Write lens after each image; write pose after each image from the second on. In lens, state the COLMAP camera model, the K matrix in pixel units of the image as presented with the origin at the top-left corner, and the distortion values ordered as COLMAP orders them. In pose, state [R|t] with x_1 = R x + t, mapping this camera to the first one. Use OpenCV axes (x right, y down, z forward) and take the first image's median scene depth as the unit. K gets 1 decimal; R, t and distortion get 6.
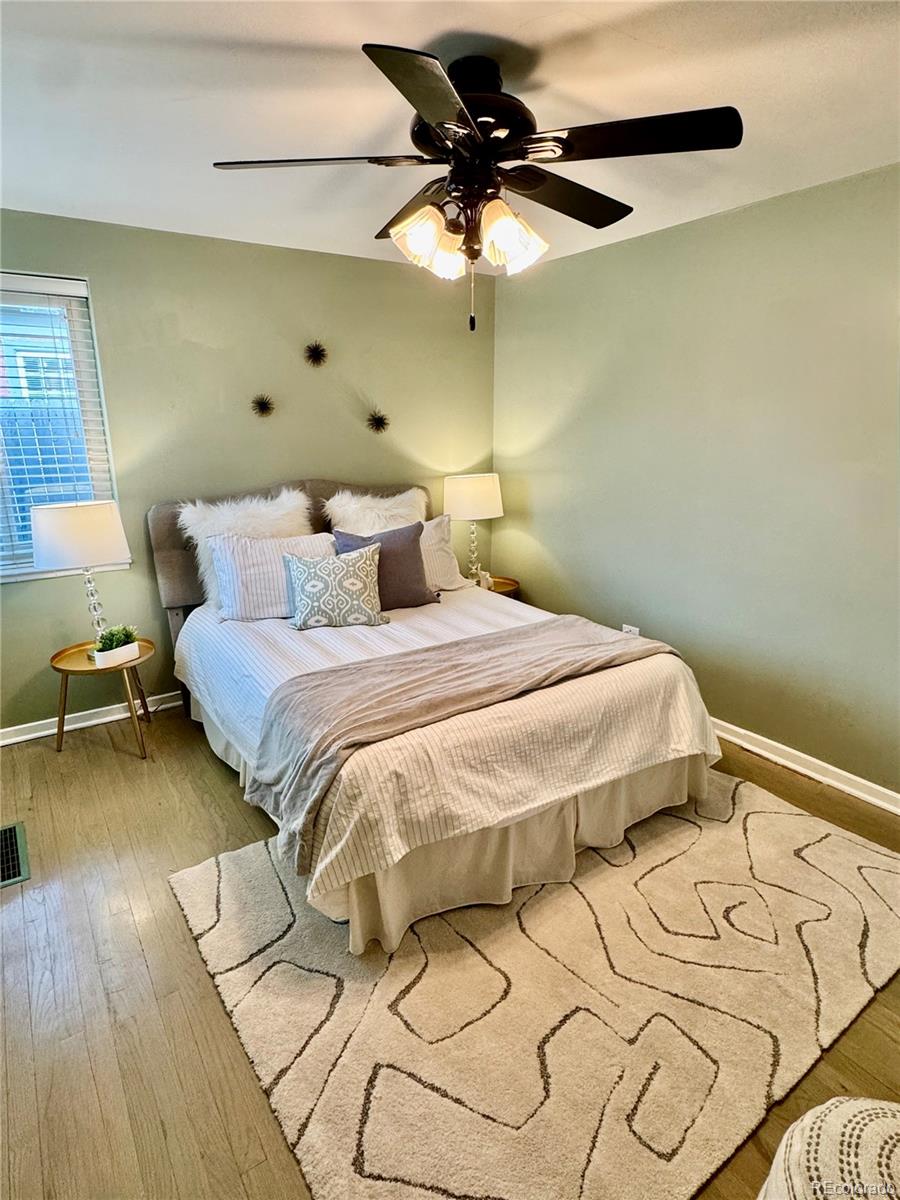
lens RADIAL K [[656.1, 0, 450.0], [0, 656.1, 600.0], [0, 0, 1]] dist [0.001028, 0.000403]
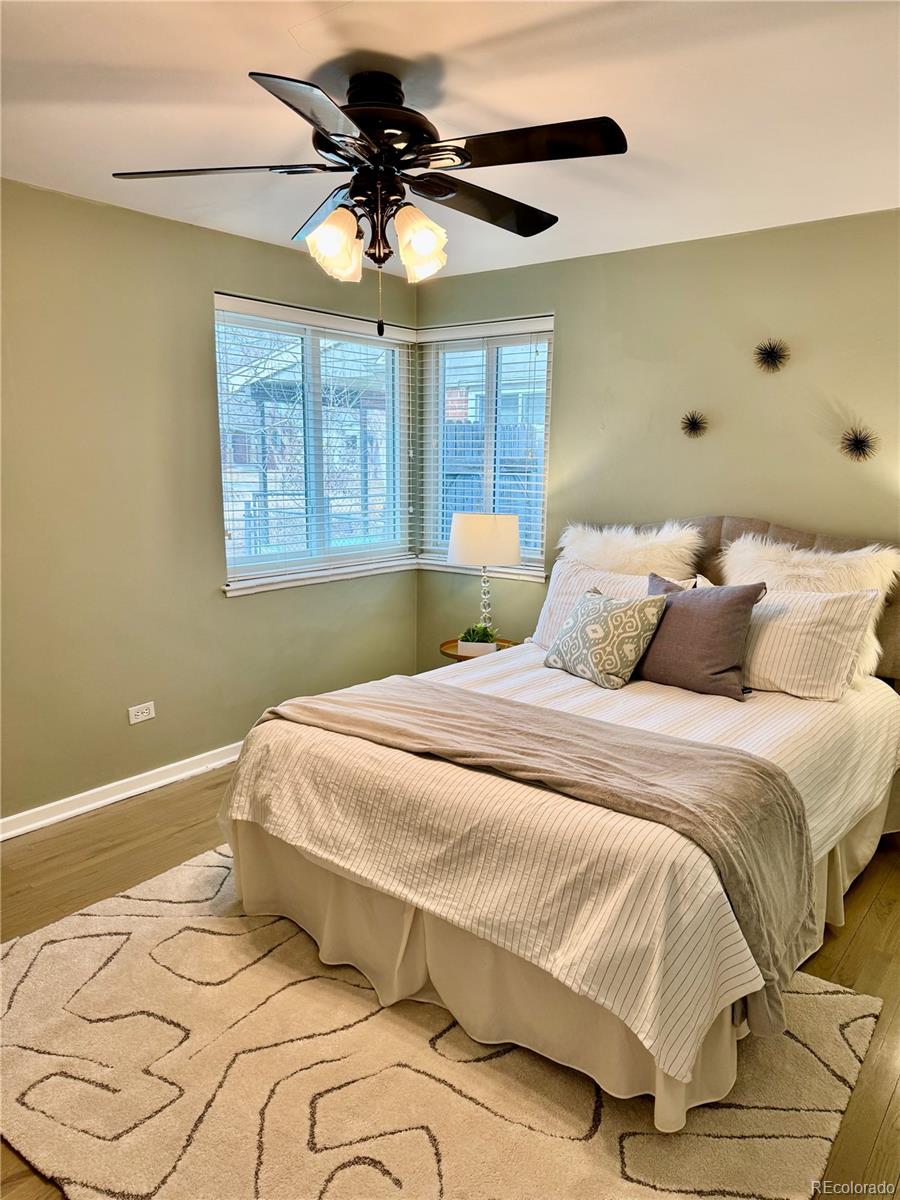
lens RADIAL K [[856.2, 0, 450.0], [0, 856.2, 600.0], [0, 0, 1]] dist [0.004526, -0.002487]
pose [[0.313152, 0.164386, -0.935368, 1.122633], [-0.267541, 0.960286, 0.079195, -0.138485], [0.911239, 0.225449, 0.344696, 0.644027]]
